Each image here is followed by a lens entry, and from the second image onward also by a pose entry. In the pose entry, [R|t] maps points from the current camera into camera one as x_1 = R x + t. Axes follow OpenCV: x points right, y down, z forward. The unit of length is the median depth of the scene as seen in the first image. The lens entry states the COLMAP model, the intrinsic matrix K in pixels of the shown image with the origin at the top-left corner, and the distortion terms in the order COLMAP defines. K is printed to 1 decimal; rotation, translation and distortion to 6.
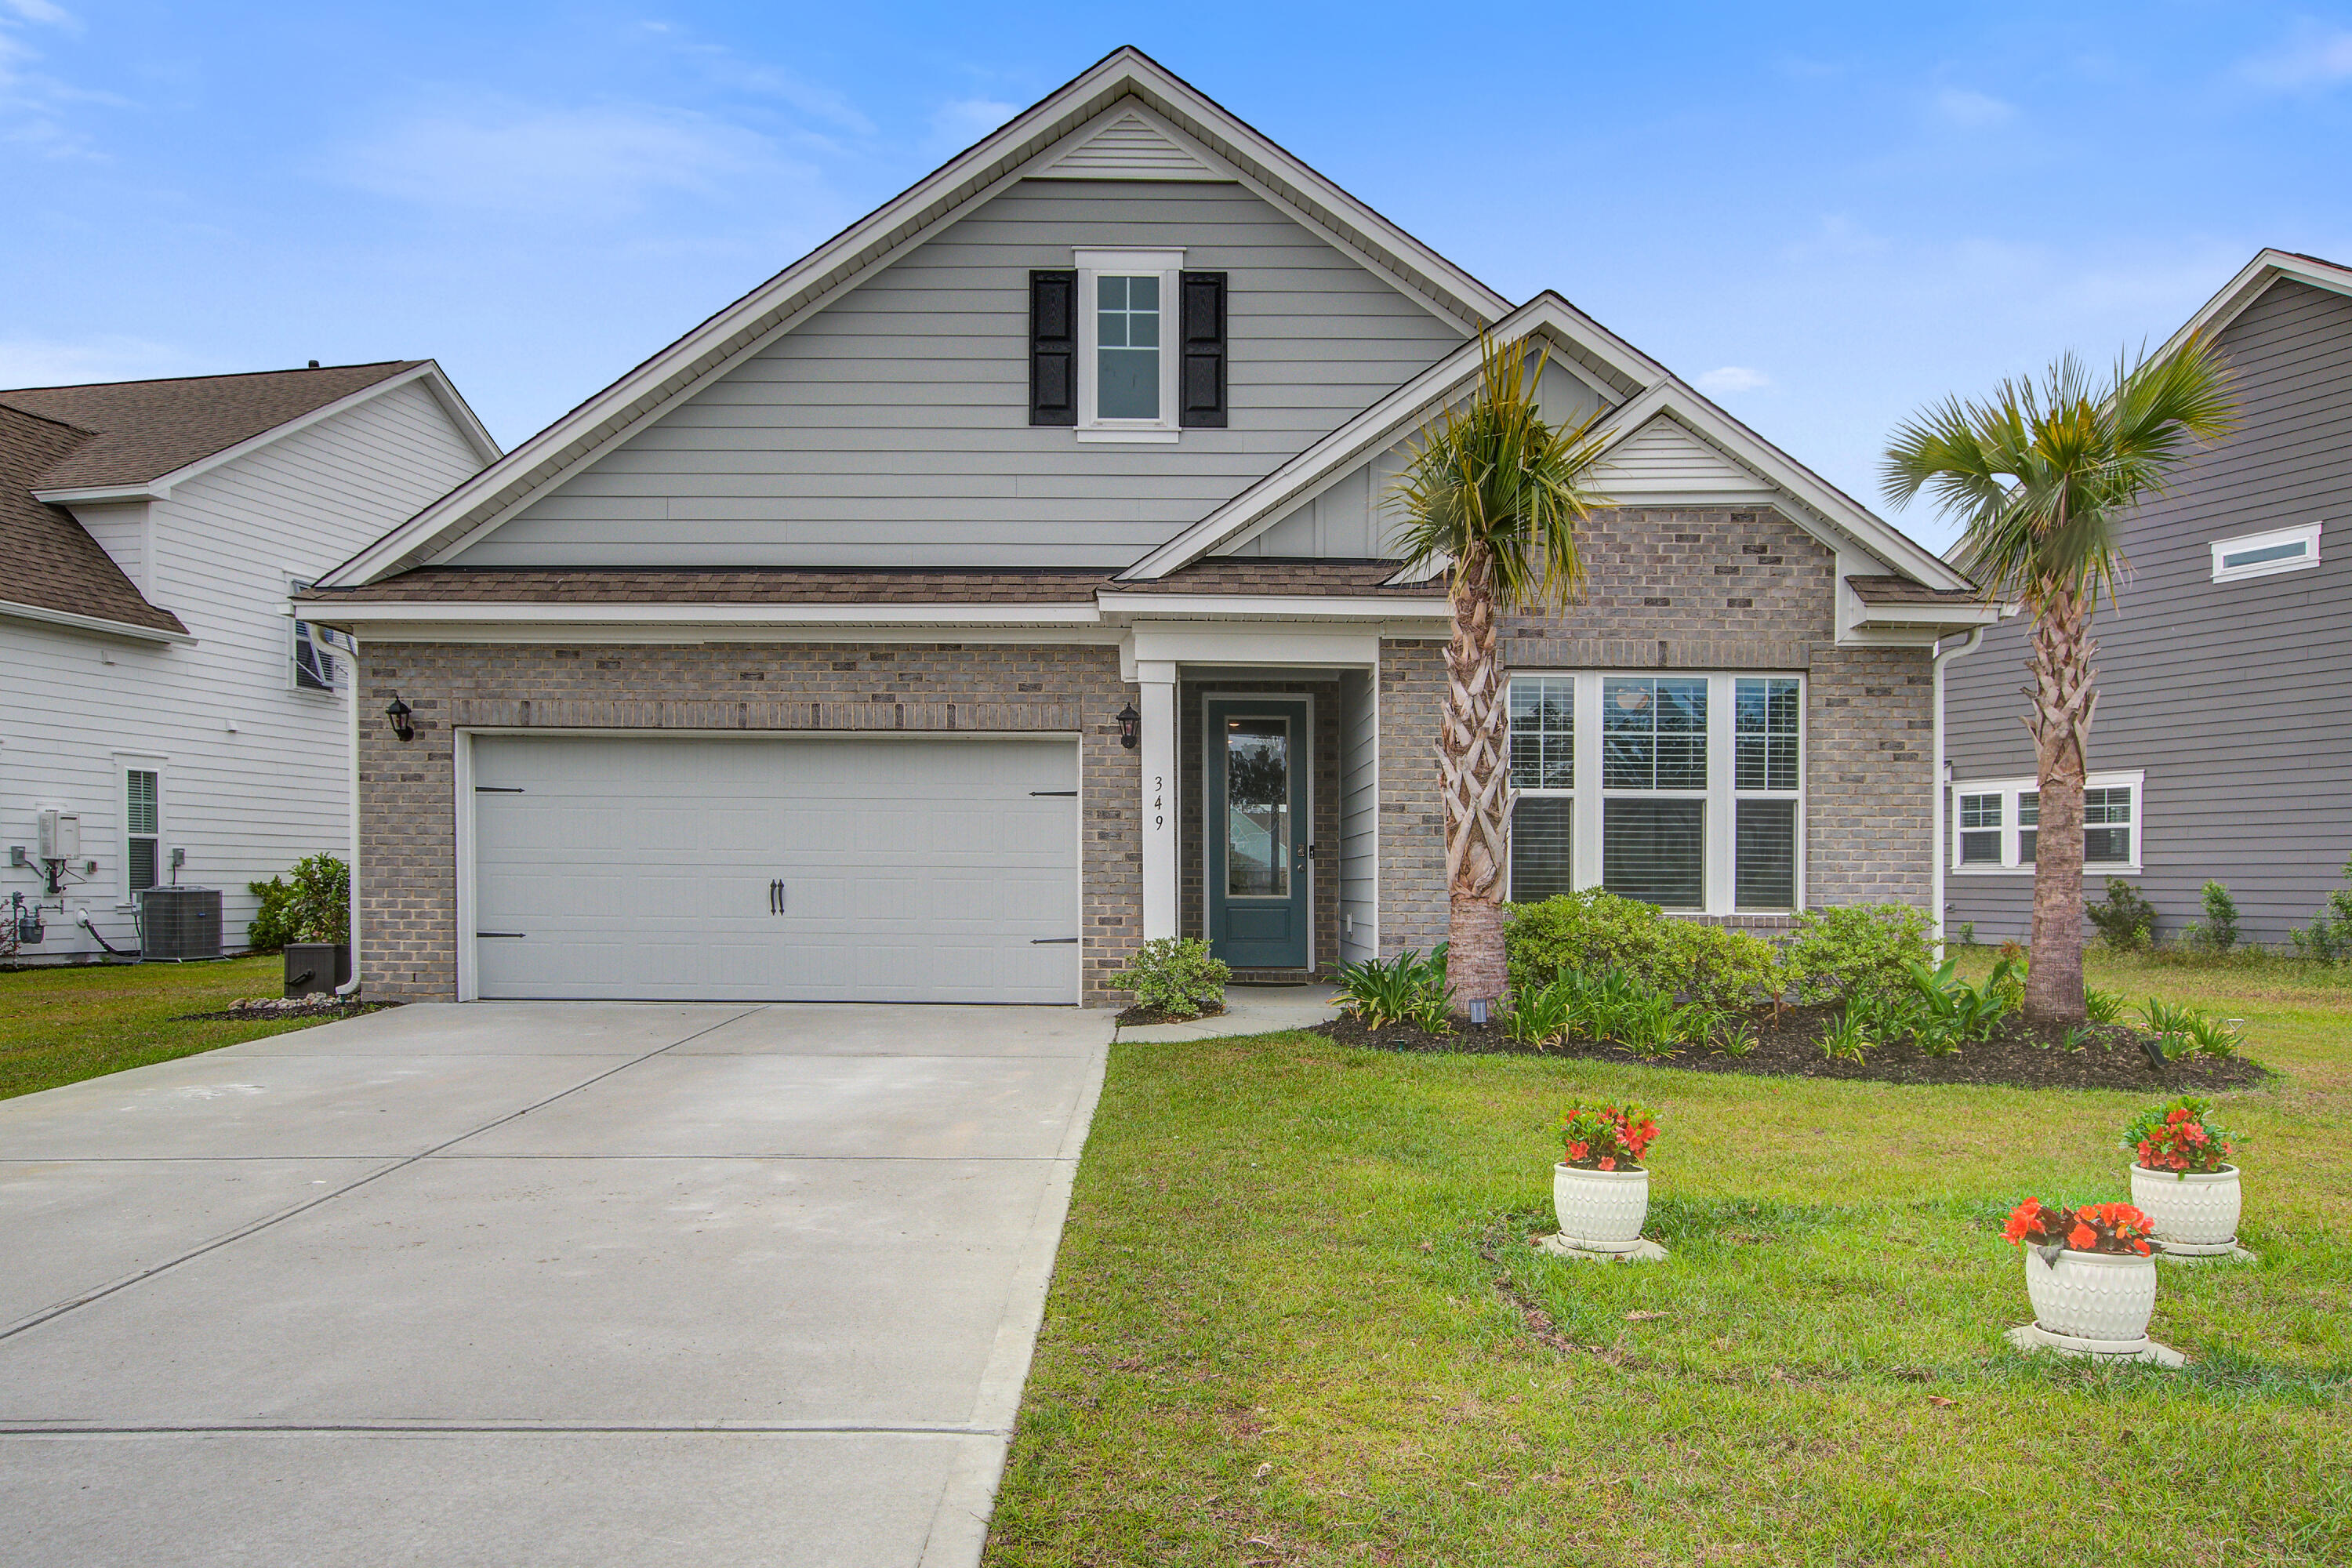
lens RADIAL K [[1688.2, 0, 1174.7], [0, 1688.2, 889.9], [0, 0, 1]] dist [0.001574, 0.006318]
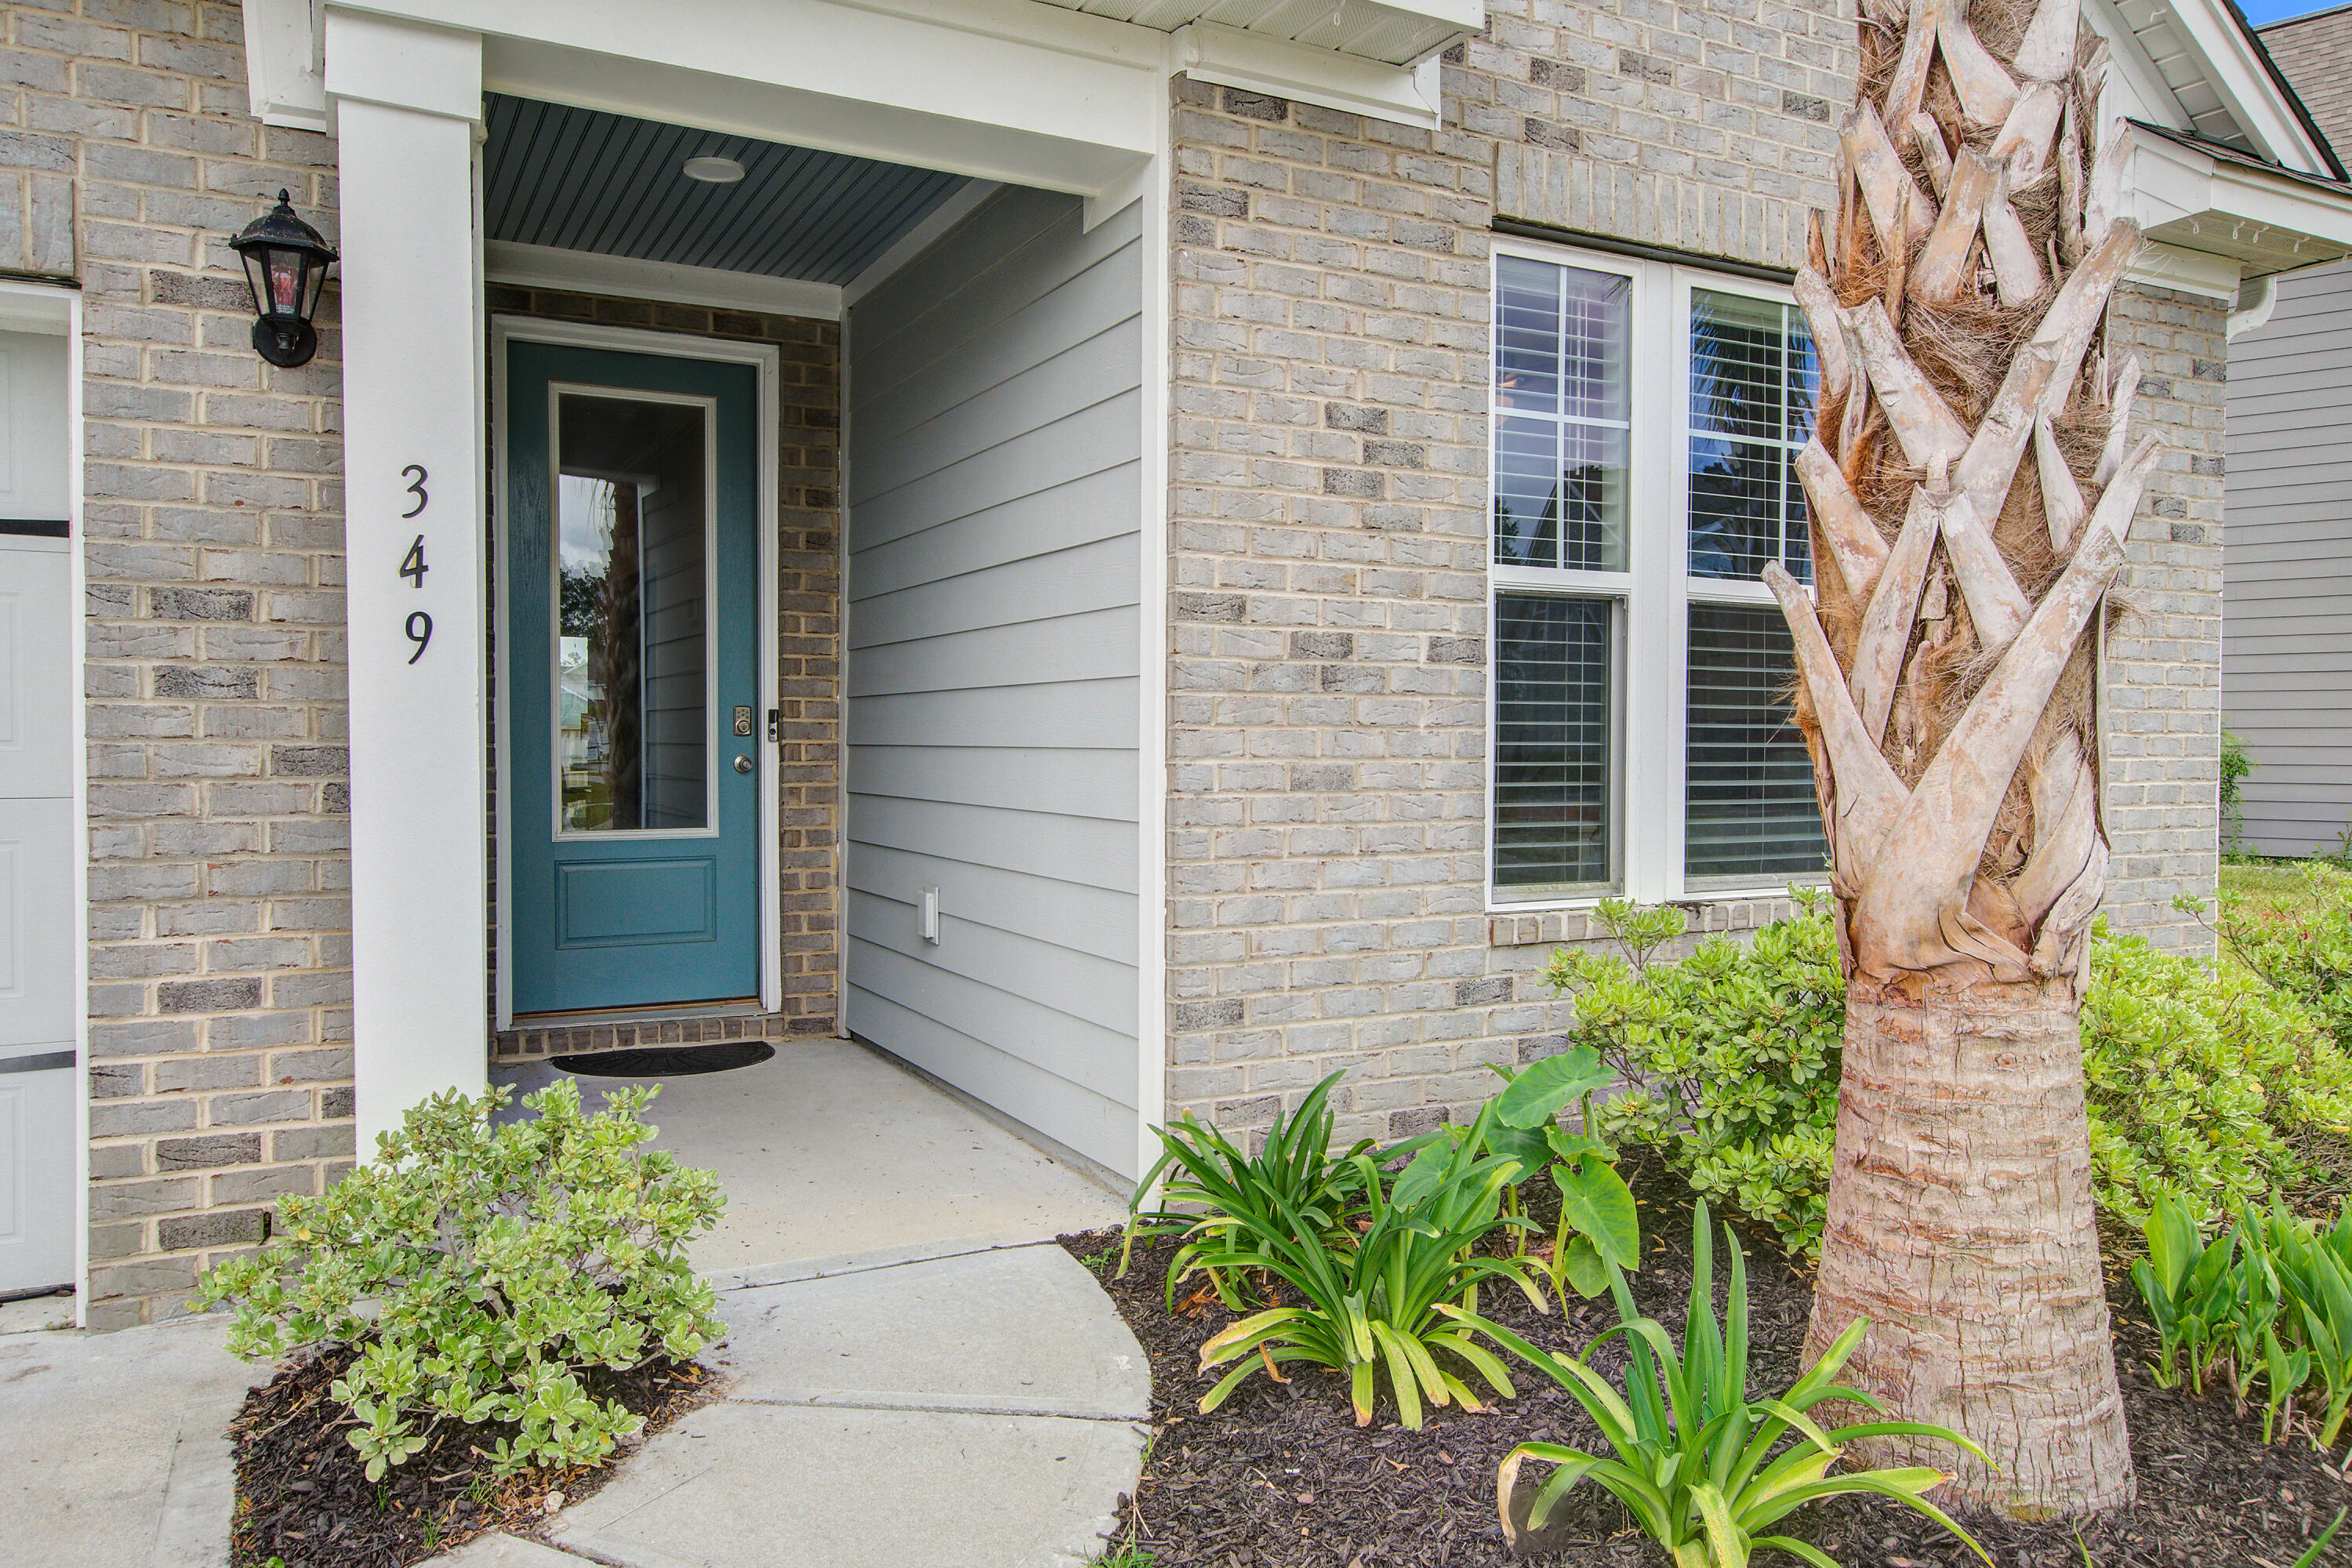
lens RADIAL K [[1688.2, 0, 1198.0], [0, 1688.2, 747.6], [0, 0, 1]] dist [0.001574, 0.006318]
pose [[0.887177, -0.006050, 0.461390, -0.022583], [0.002965, 0.999968, 0.007412, -0.023340], [-0.461420, -0.005208, 0.887166, 0.688047]]
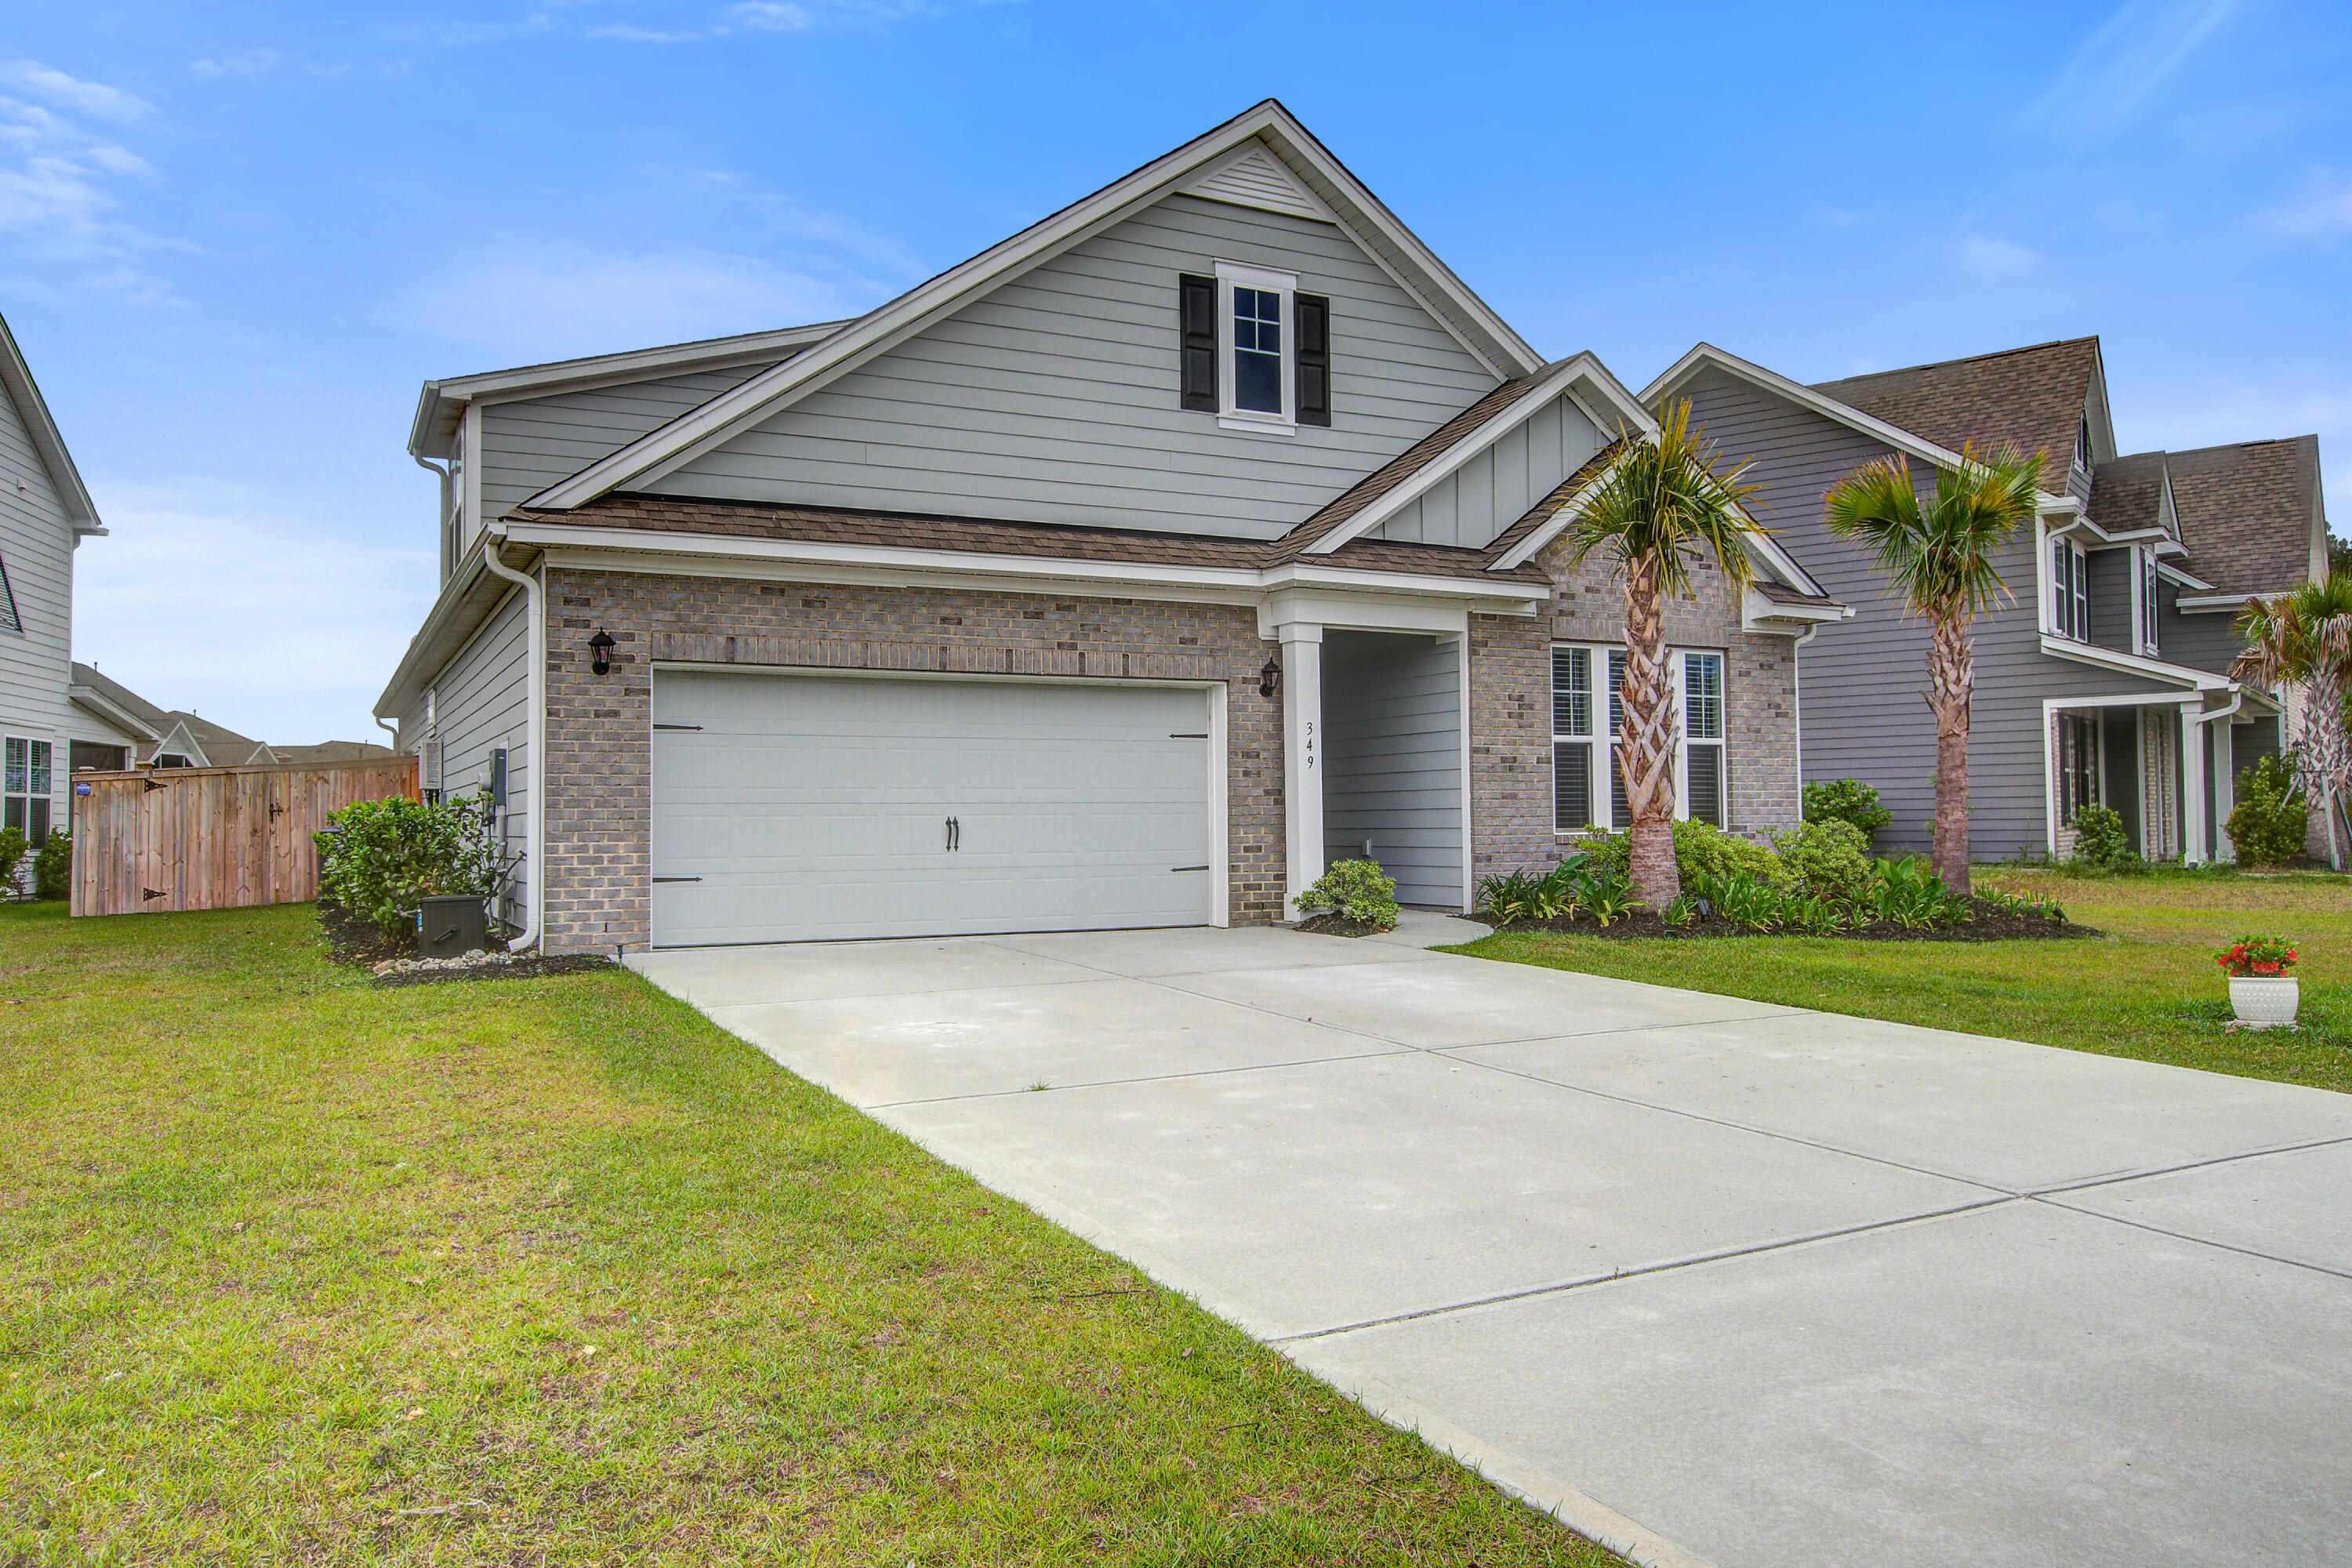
lens RADIAL K [[1688.2, 0, 1212.6], [0, 1688.2, 727.8], [0, 0, 1]] dist [0.001574, 0.006318]
pose [[0.880699, 0.010409, 0.473562, -0.600720], [0.017519, 0.998359, -0.054525, -0.001492], [-0.473352, 0.056316, 0.879071, 0.014582]]
